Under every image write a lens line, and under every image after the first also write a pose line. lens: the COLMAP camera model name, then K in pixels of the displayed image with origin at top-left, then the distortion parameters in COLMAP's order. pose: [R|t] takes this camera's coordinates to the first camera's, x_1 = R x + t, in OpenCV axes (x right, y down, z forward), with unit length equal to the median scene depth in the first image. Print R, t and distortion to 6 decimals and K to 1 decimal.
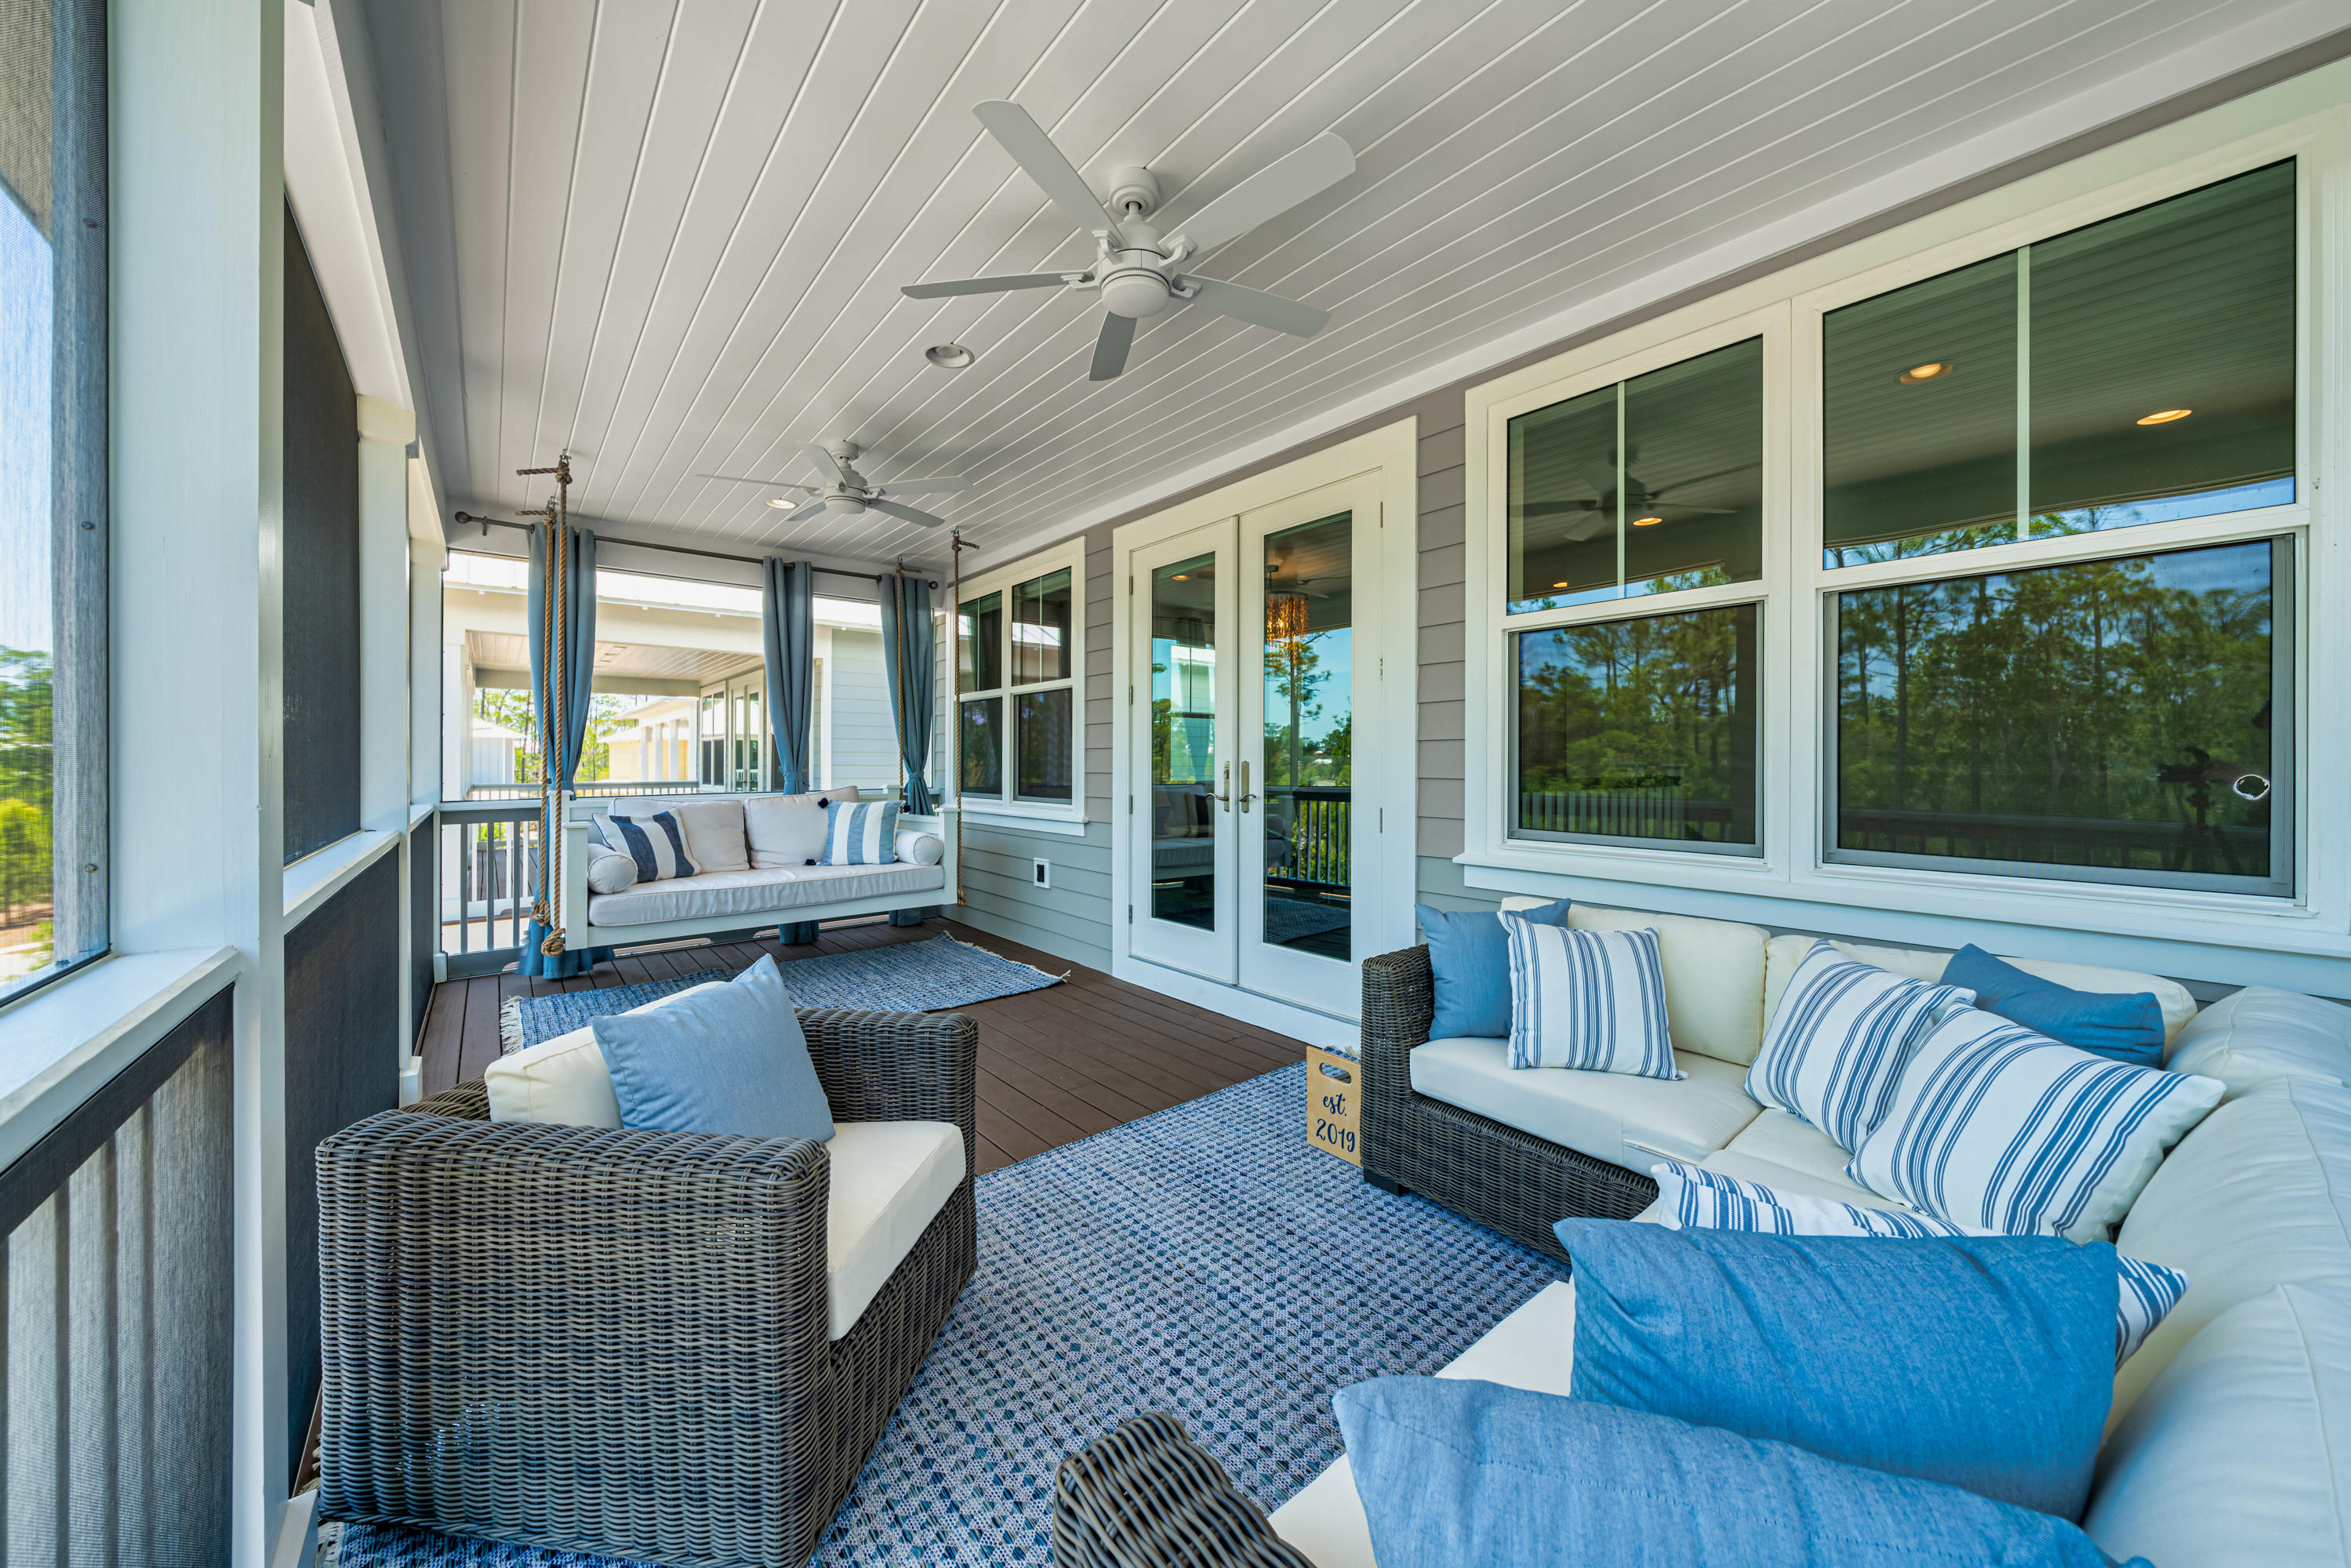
lens RADIAL K [[819.3, 0, 1178.6], [0, 819.3, 771.4], [0, 0, 1]] dist [-0.000913, 0.000247]
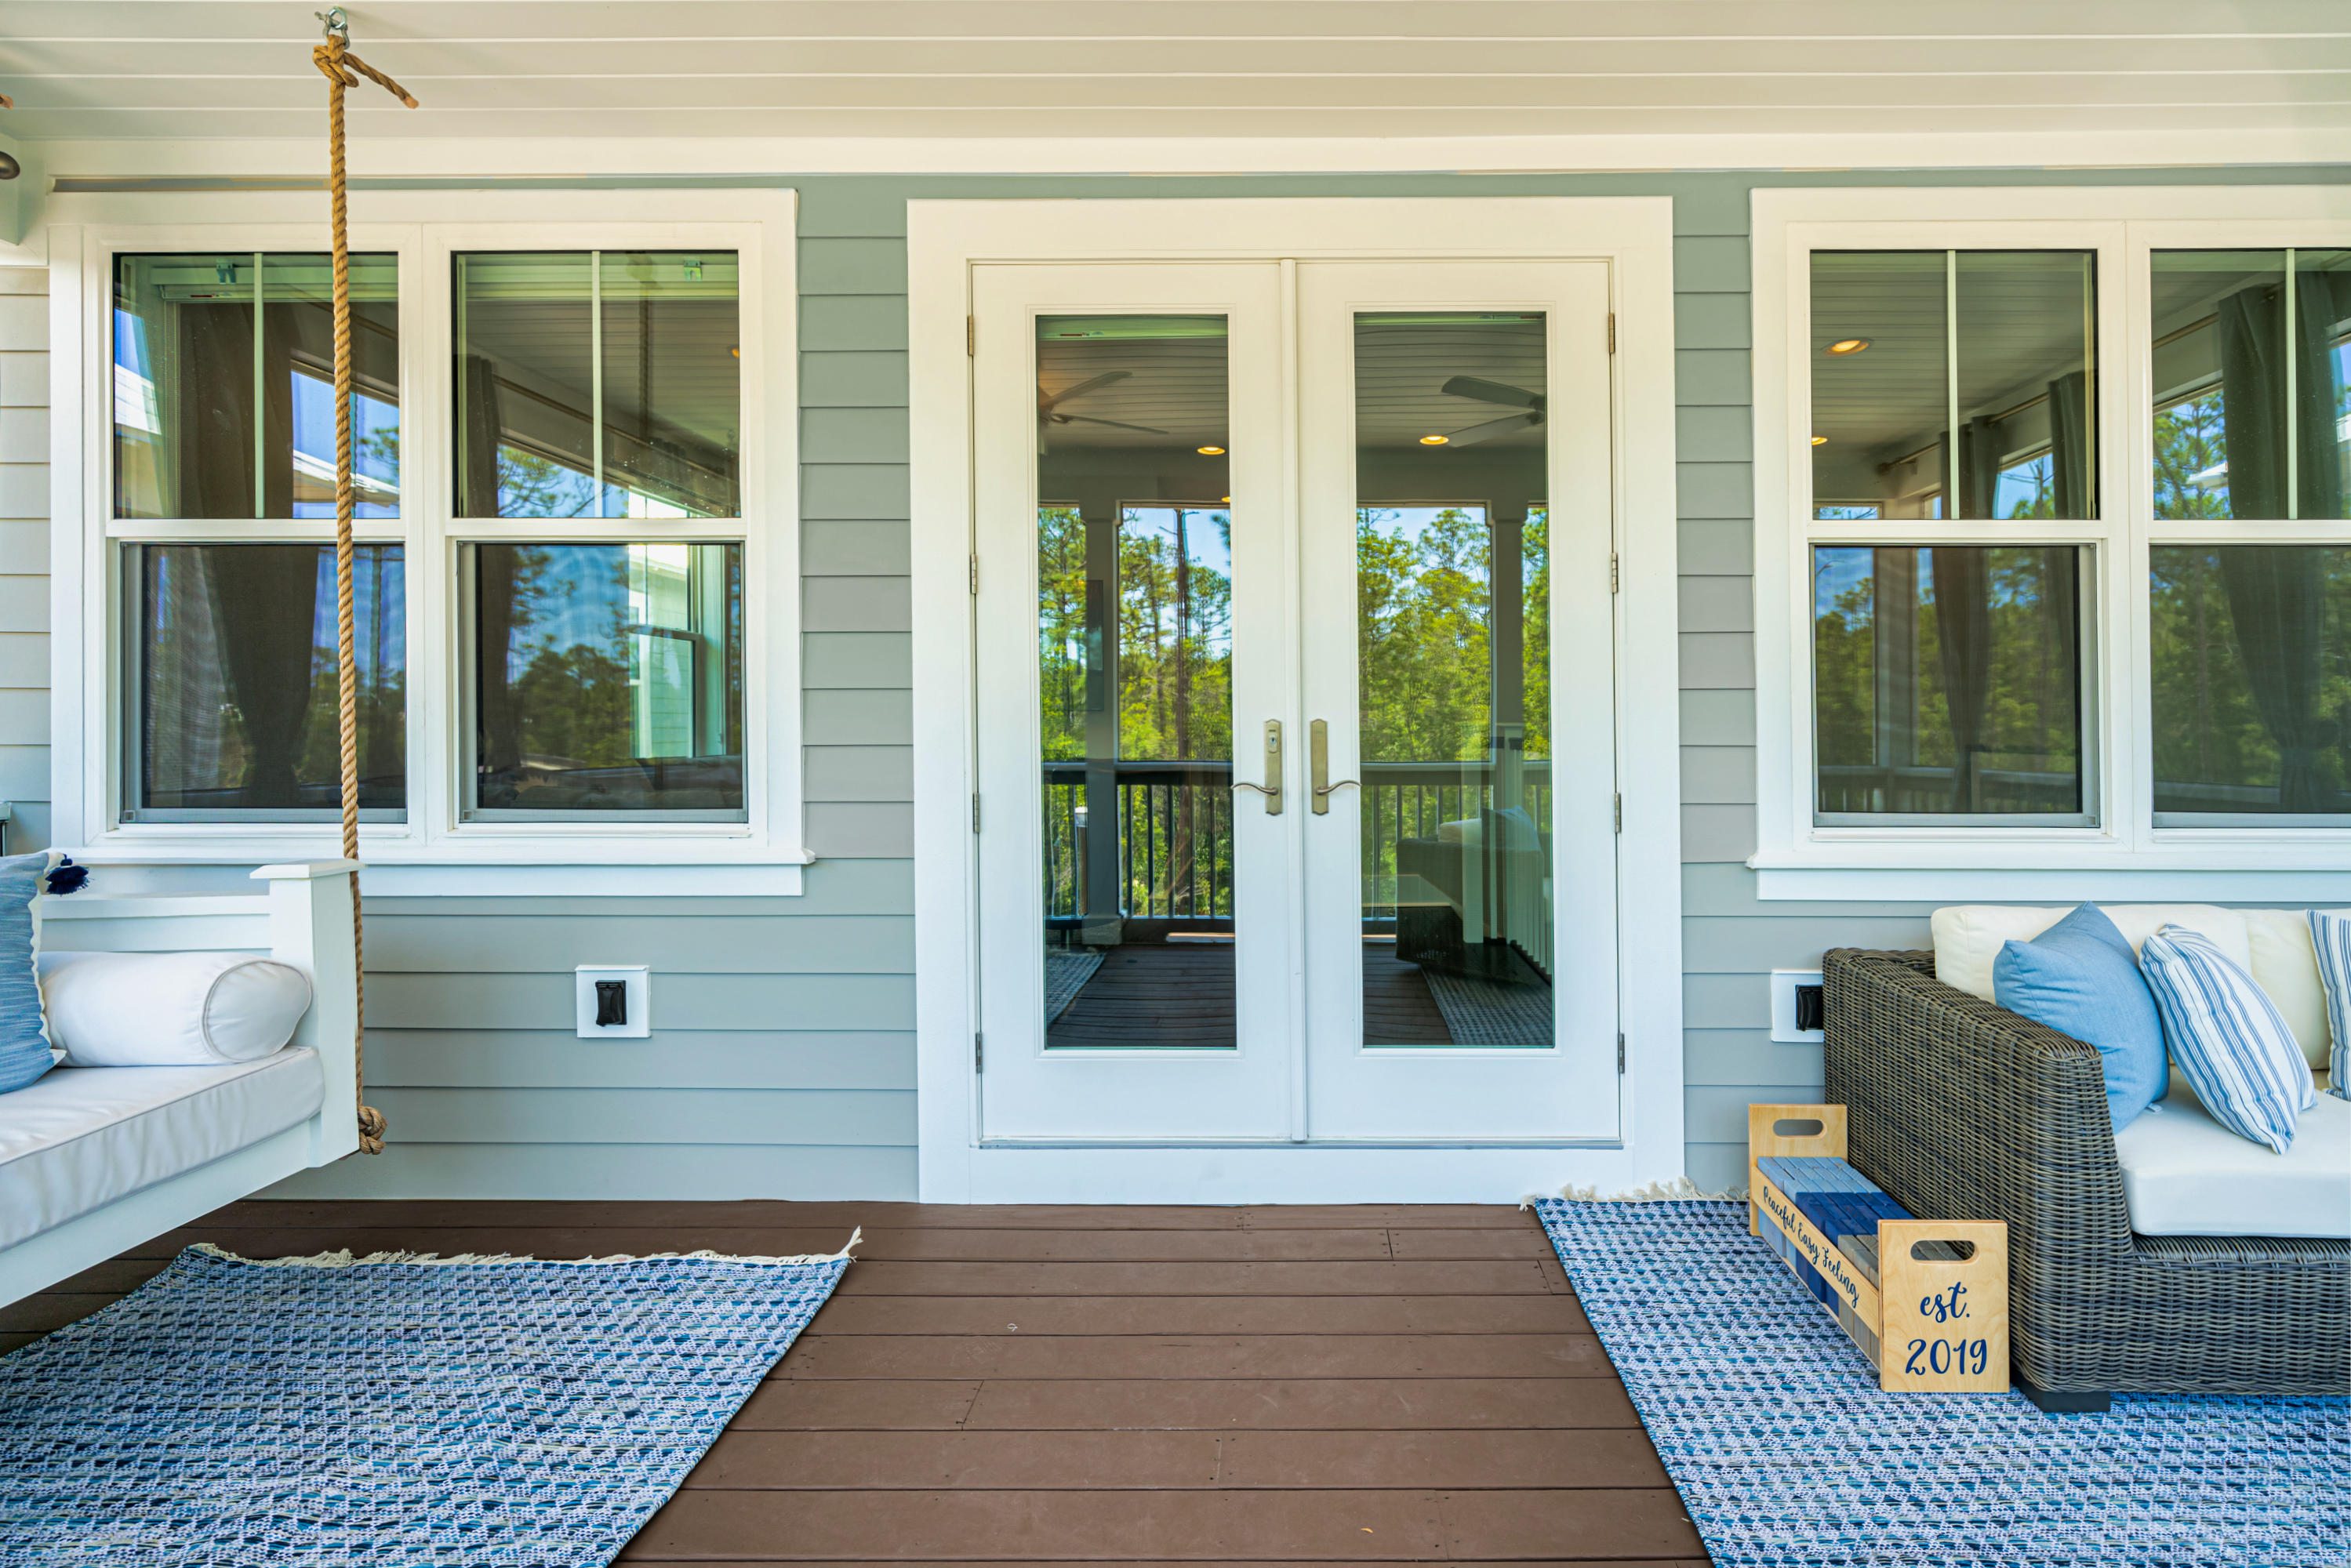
lens RADIAL K [[1006.6, 0, 1170.6], [0, 1006.6, 720.2], [0, 0, 1]] dist [0.000087, -0.000095]
pose [[0.648051, -0.000976, 0.761596, -0.491376], [0.008039, 0.999952, -0.005558, -0.009172], [-0.761554, 0.009724, 0.648028, 0.650783]]
